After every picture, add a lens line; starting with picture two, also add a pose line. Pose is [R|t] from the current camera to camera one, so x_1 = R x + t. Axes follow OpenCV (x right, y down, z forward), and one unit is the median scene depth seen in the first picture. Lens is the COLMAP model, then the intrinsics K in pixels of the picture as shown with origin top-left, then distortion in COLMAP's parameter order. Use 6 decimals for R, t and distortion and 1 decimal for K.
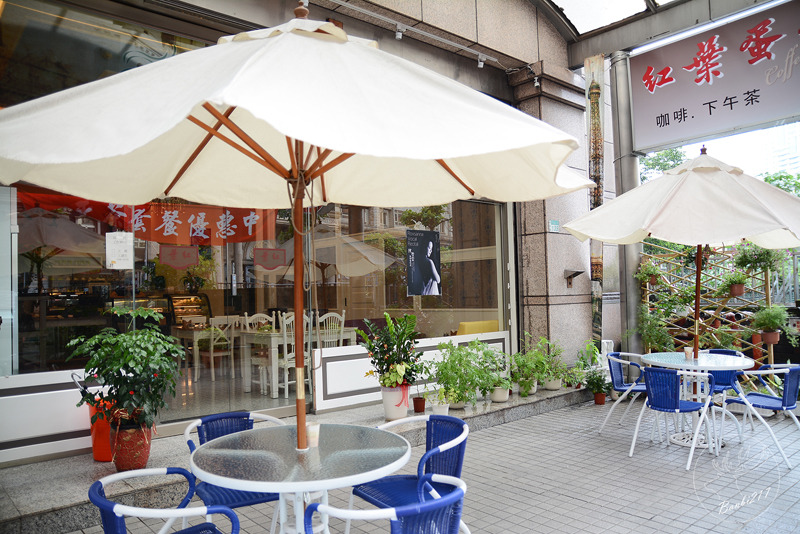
lens RADIAL K [[572.2, 0, 399.5], [0, 572.2, 280.0], [0, 0, 1]] dist [-0.114474, 0.000626]
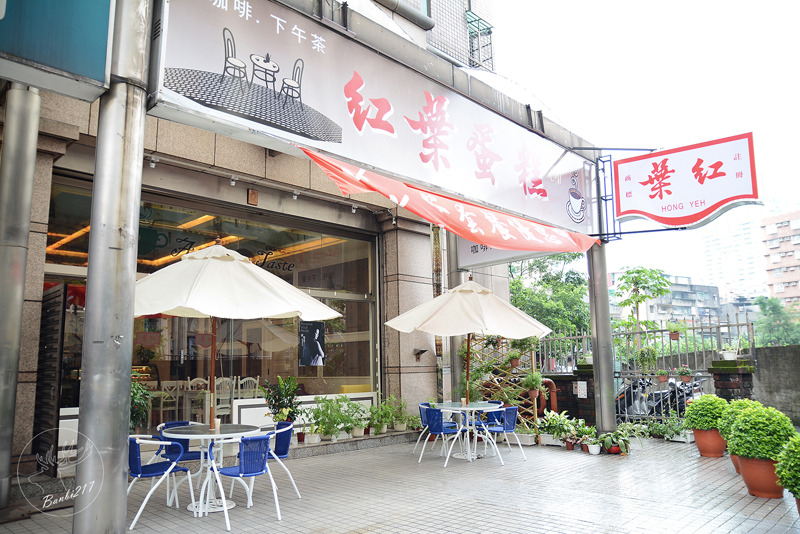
lens RADIAL K [[572.2, 0, 399.5], [0, 572.2, 280.0], [0, 0, 1]] dist [-0.114474, 0.000626]
pose [[0.995787, 0.016339, 0.090234, 0.122929], [-0.004569, 0.991617, -0.129134, -0.003647], [-0.091588, 0.128178, 0.987513, -0.462542]]
